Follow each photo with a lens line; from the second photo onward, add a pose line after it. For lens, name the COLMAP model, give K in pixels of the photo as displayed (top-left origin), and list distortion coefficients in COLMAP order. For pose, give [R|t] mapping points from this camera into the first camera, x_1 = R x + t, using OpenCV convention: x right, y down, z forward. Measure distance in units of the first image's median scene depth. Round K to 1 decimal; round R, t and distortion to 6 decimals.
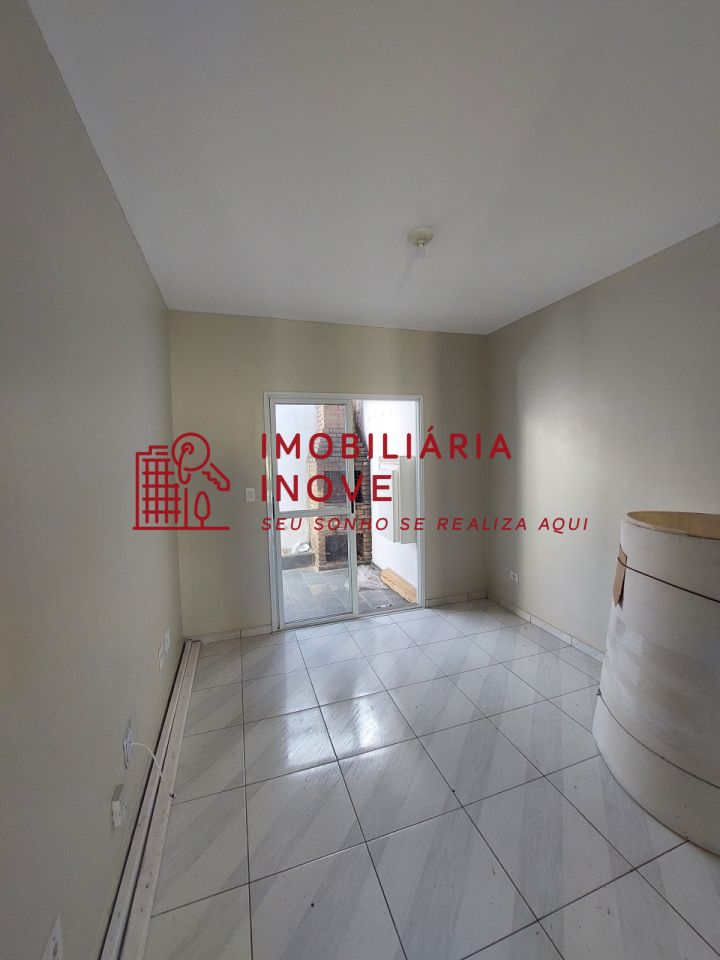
lens RADIAL K [[385.2, 0, 367.1], [0, 385.2, 476.8], [0, 0, 1]] dist [-0.013257, -0.000887]
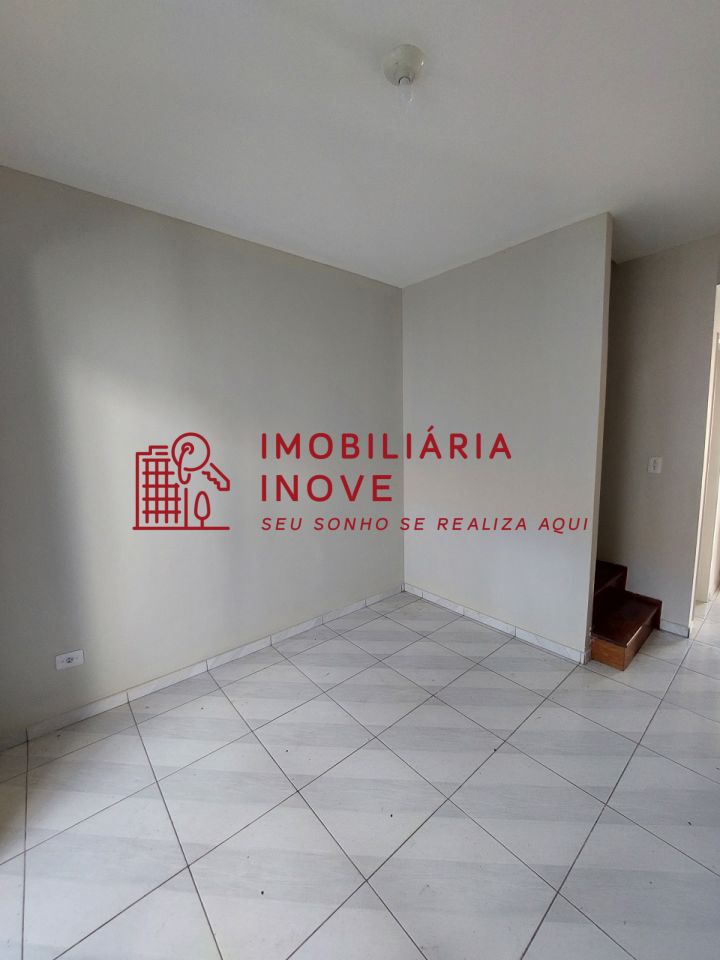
lens RADIAL K [[385.2, 0, 367.1], [0, 385.2, 476.8], [0, 0, 1]] dist [-0.013257, -0.000887]
pose [[-0.374808, -0.081961, 0.923473, -0.251807], [0.086166, 0.988694, 0.122721, -0.028545], [-0.923090, 0.125569, -0.363508, 0.757922]]
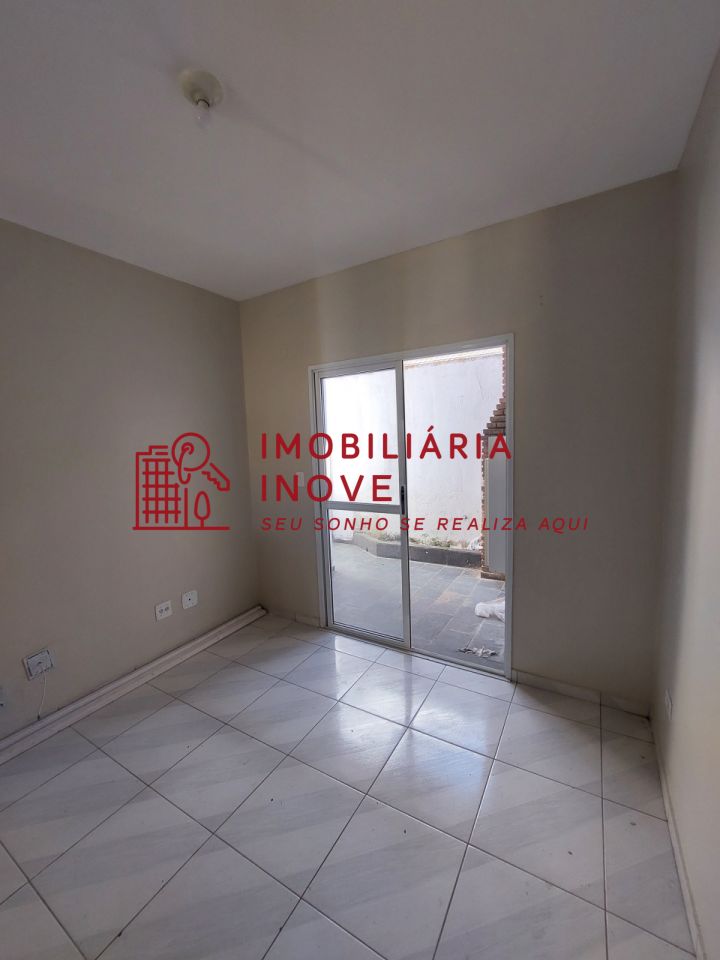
lens RADIAL K [[385.2, 0, 367.1], [0, 385.2, 476.8], [0, 0, 1]] dist [-0.013257, -0.000887]
pose [[0.657754, 0.075976, -0.749392, 0.455047], [-0.027580, 0.996662, 0.076838, -0.031802], [0.752728, -0.029872, 0.657654, 0.437307]]
